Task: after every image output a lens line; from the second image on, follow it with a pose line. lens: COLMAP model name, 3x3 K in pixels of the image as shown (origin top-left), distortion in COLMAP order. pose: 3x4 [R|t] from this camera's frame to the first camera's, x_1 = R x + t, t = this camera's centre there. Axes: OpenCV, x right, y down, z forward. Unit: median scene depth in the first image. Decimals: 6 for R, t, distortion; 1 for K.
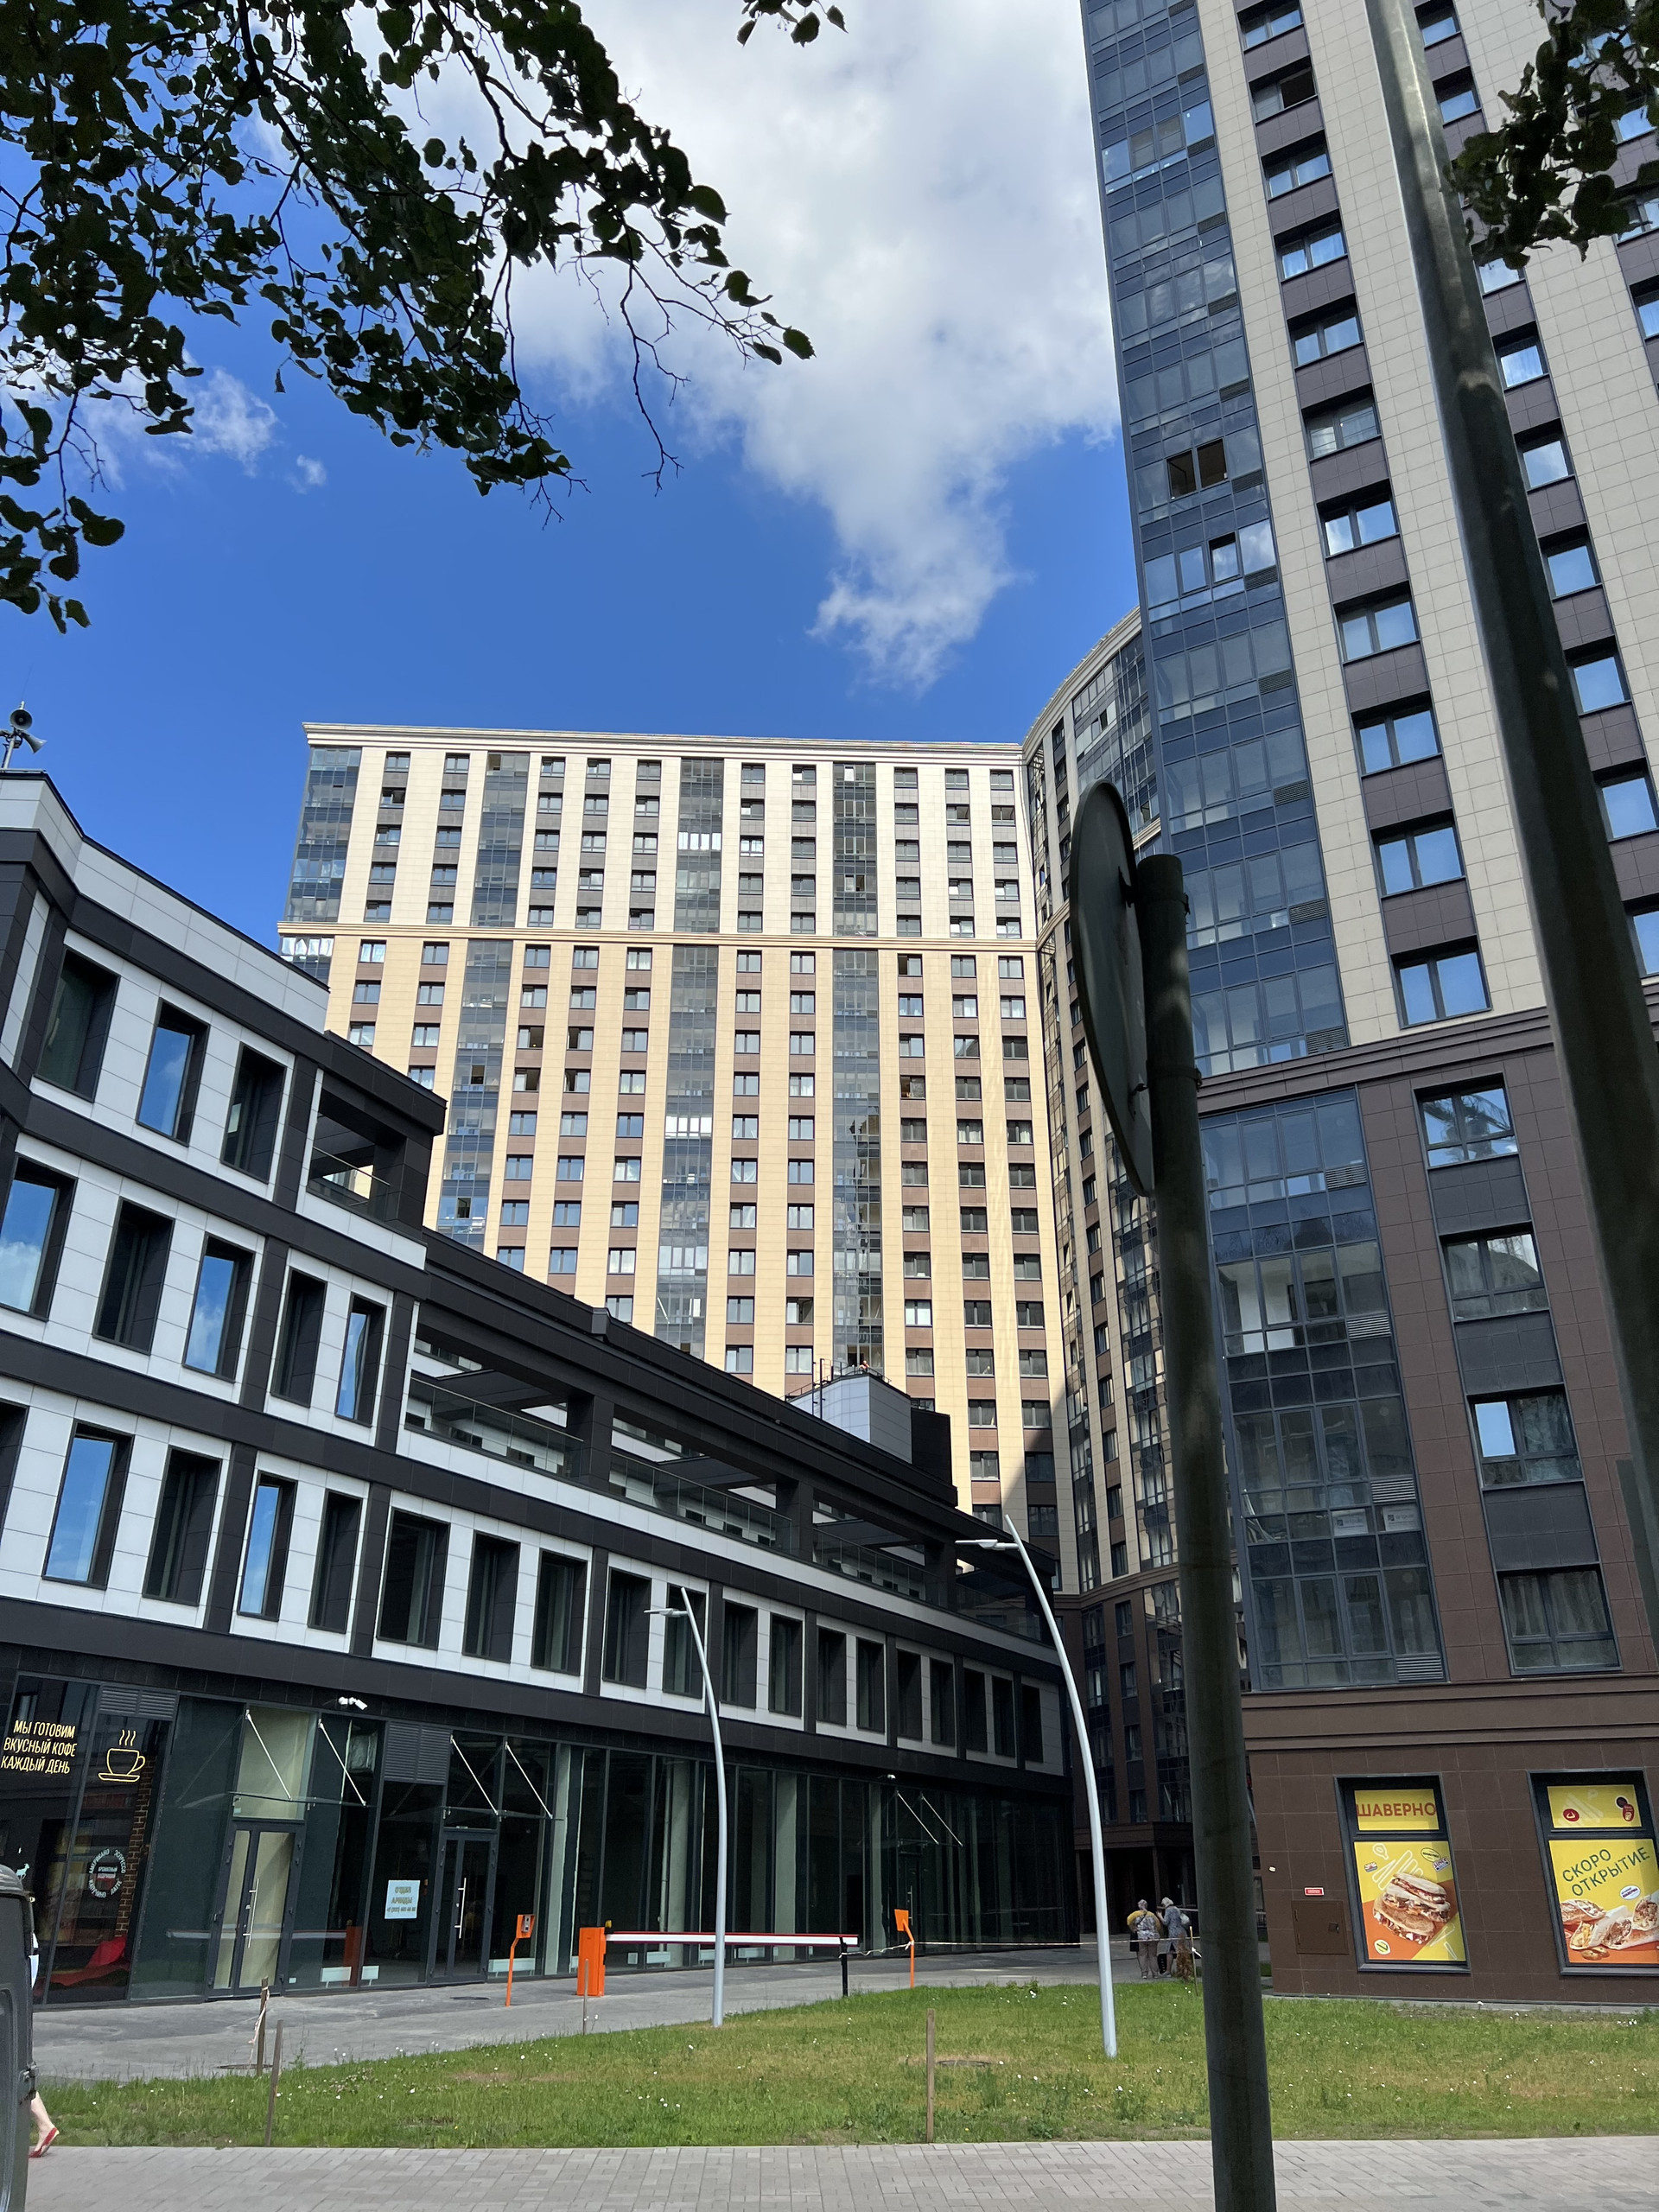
lens RADIAL K [[1657.7, 0, 825.8], [0, 1657.7, 1109.0], [0, 0, 1]] dist [0.061906, -0.066596]
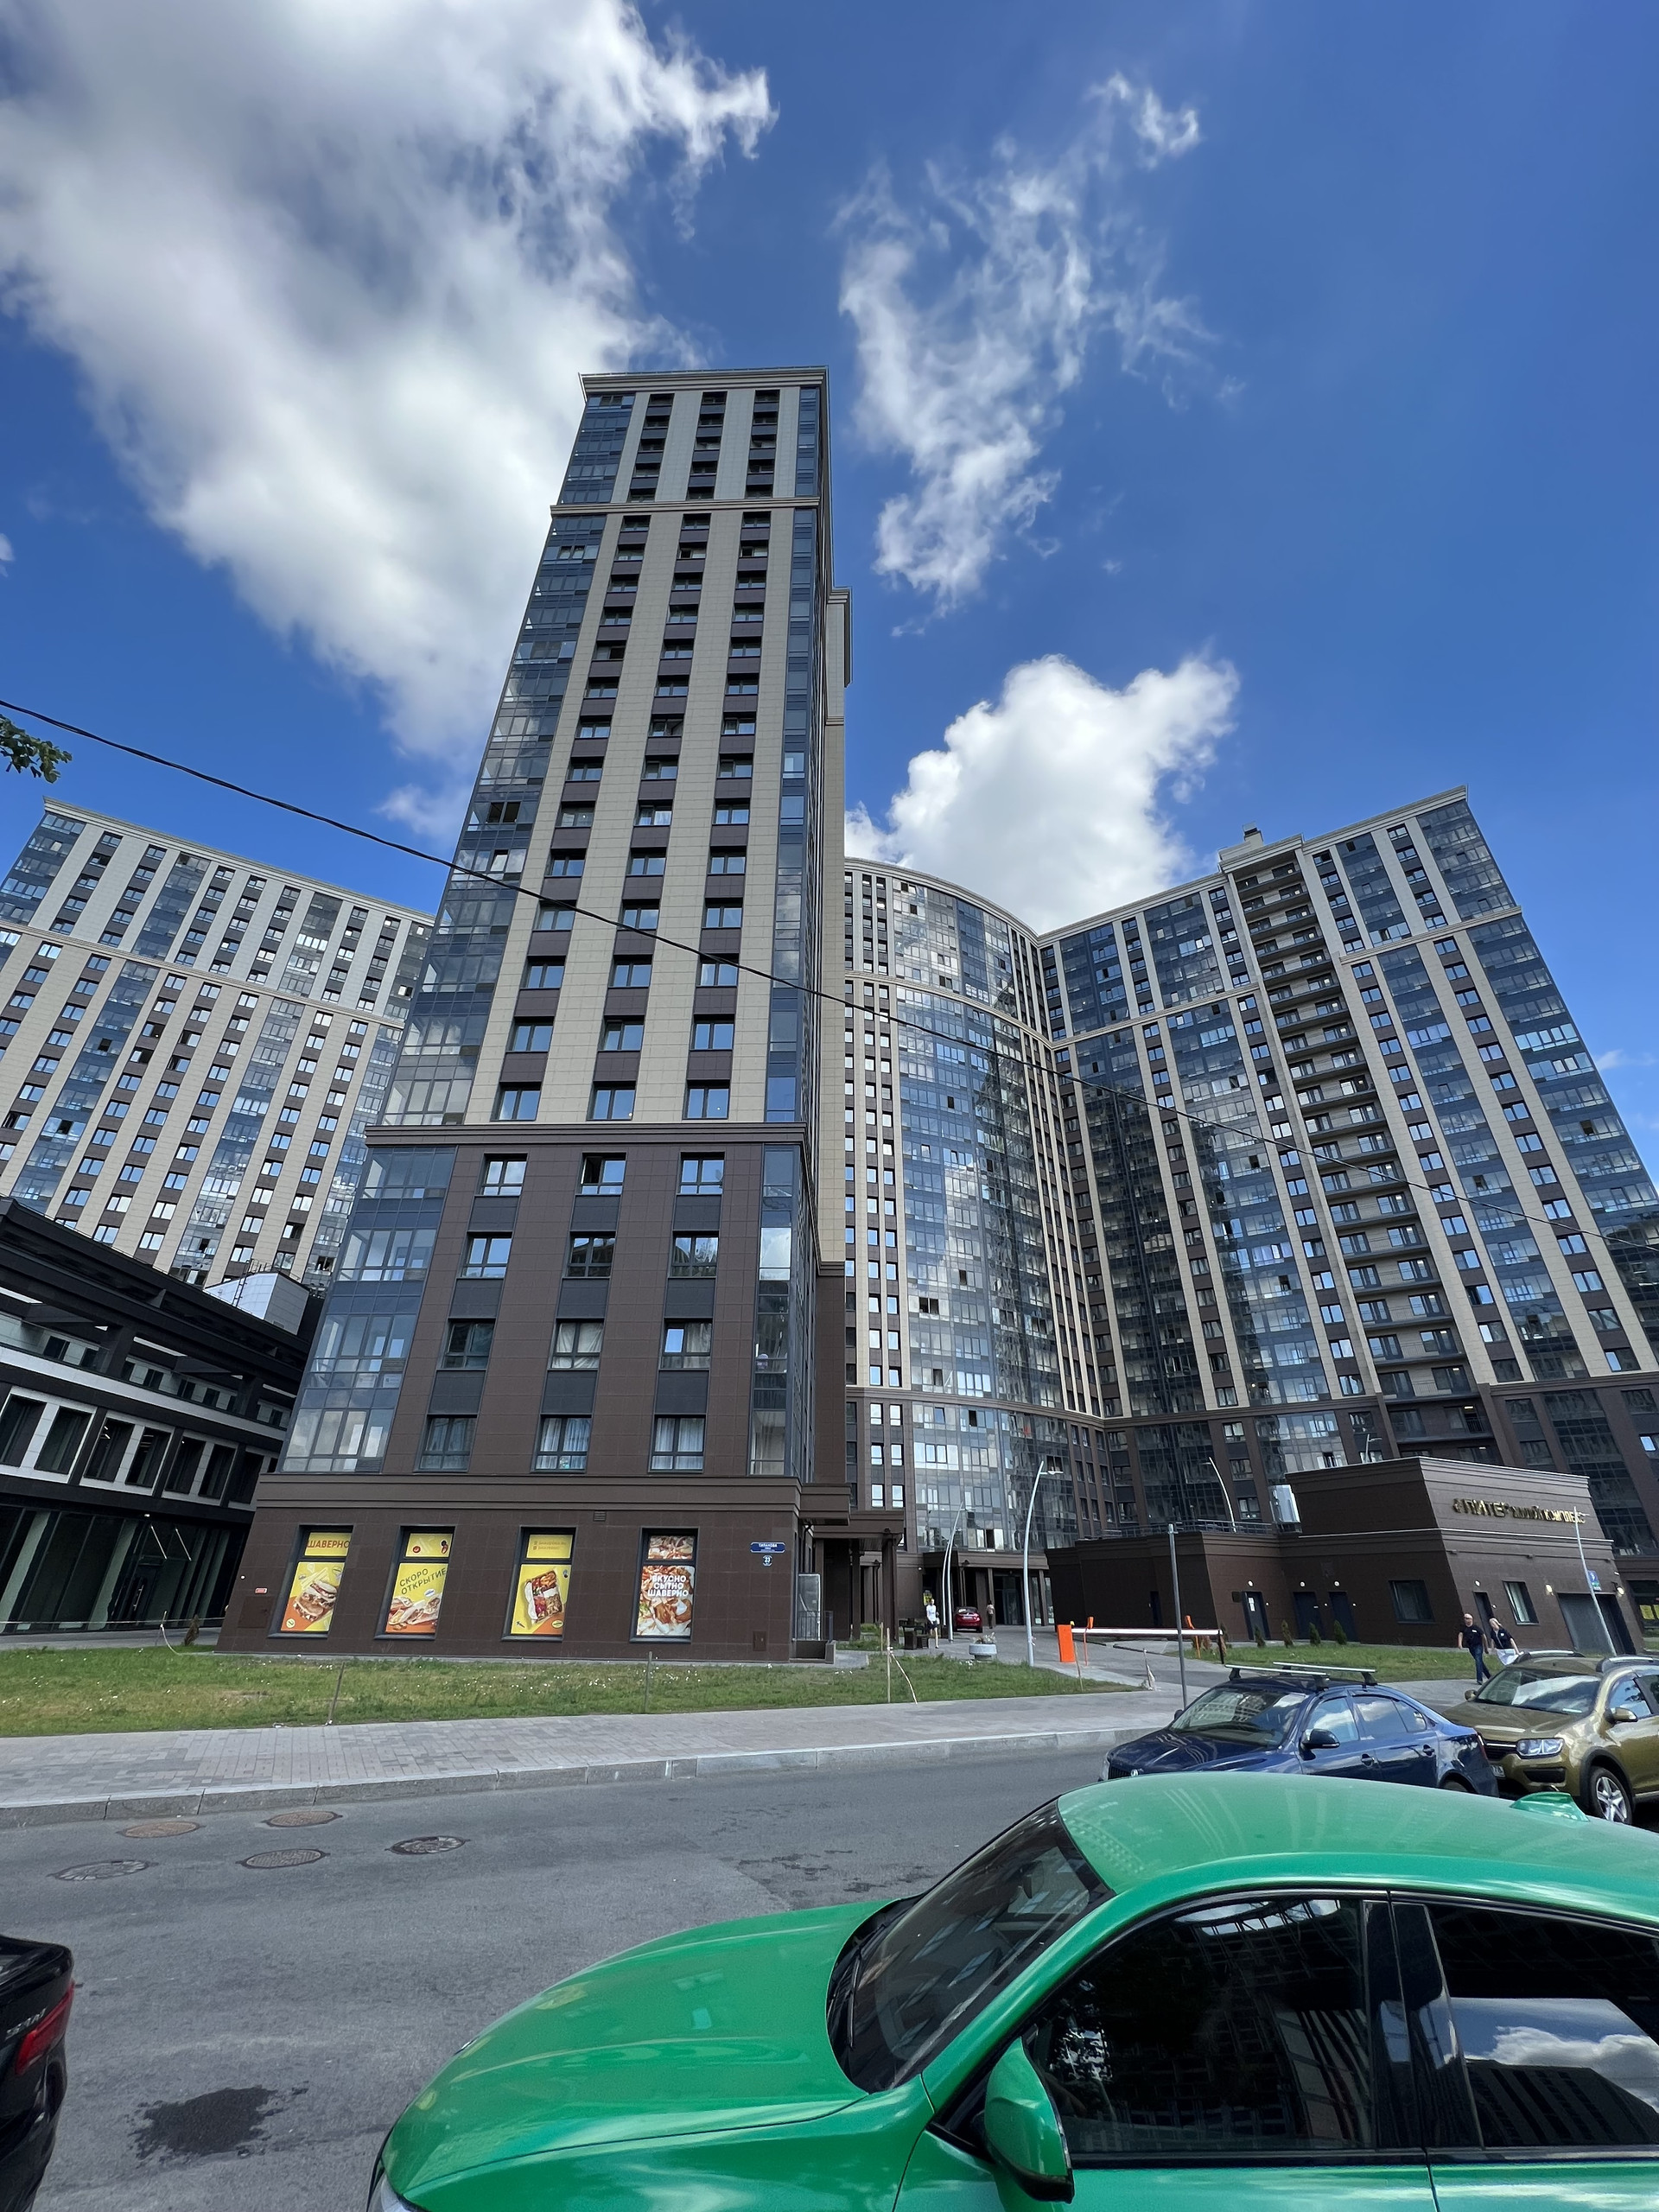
lens RADIAL K [[889.8, 0, 824.0], [0, 889.8, 1103.7], [0, 0, 1]] dist [-0.001677, 0.000107]
pose [[0.901113, 0.219236, 0.374073, 0.327652], [-0.194500, 0.975463, -0.103162, -0.039489], [-0.387511, 0.020203, 0.921644, -0.075616]]
